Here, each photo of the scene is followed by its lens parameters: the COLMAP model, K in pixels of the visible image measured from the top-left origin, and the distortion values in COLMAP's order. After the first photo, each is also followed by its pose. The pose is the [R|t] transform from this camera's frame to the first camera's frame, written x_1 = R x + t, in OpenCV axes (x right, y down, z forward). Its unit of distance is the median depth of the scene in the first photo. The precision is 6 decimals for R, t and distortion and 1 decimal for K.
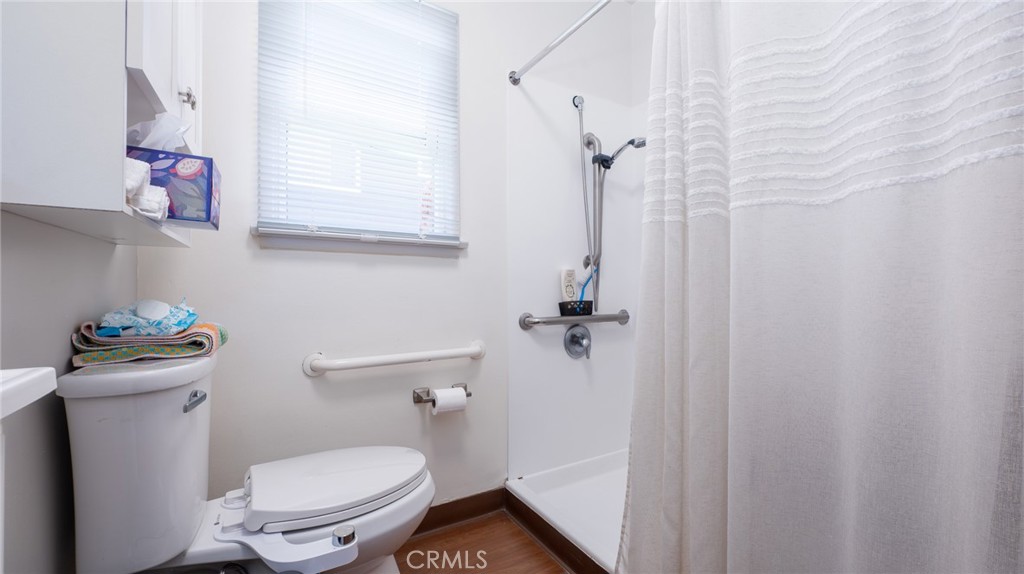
lens RADIAL K [[407.0, 0, 509.4], [0, 407.0, 288.9], [0, 0, 1]] dist [-0.002540, -0.001196]
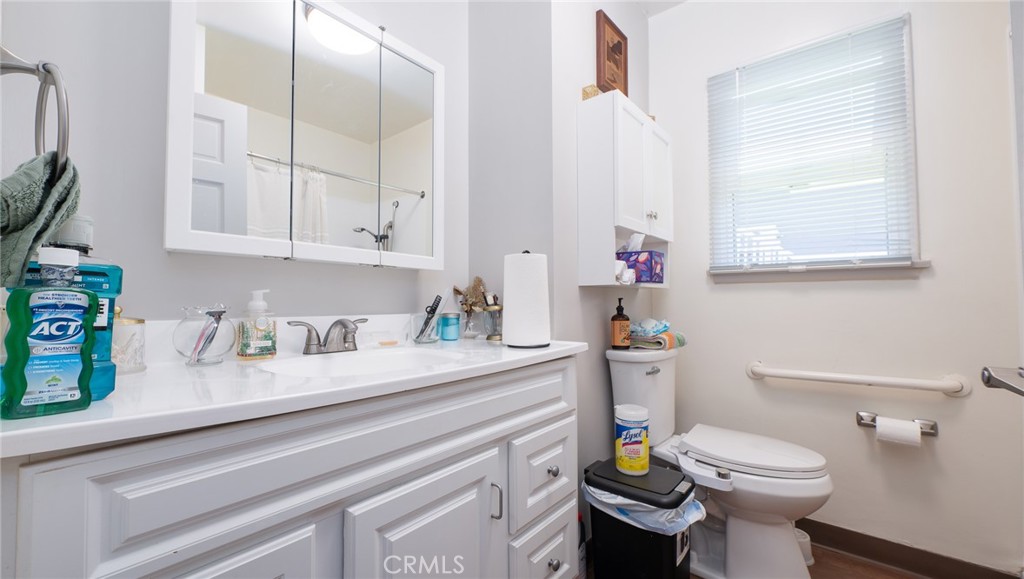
lens RADIAL K [[409.7, 0, 512.4], [0, 409.7, 284.2], [0, 0, 1]] dist [-0.011379, -0.000066]
pose [[0.347456, -0.044564, -0.936637, 0.680818], [0.005304, 0.998947, -0.045561, -0.046345], [0.937681, 0.010862, 0.347327, -0.264395]]
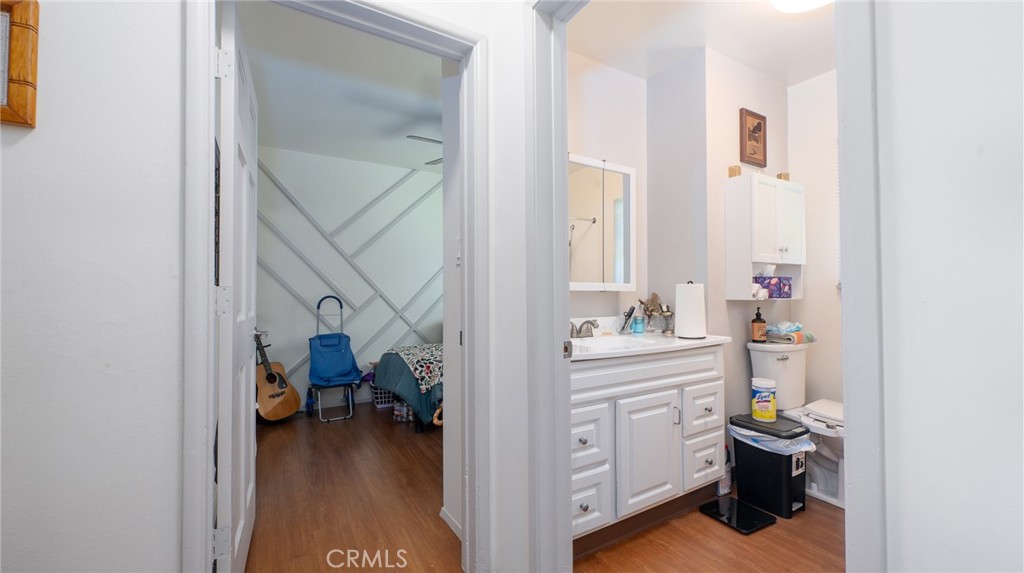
lens RADIAL K [[407.0, 0, 508.7], [0, 407.0, 287.3], [0, 0, 1]] dist [-0.002540, -0.001196]
pose [[0.012296, -0.019025, -0.999743, 1.640404], [0.003733, 0.999813, -0.018980, -0.140929], [0.999917, -0.003499, 0.012365, -0.767437]]
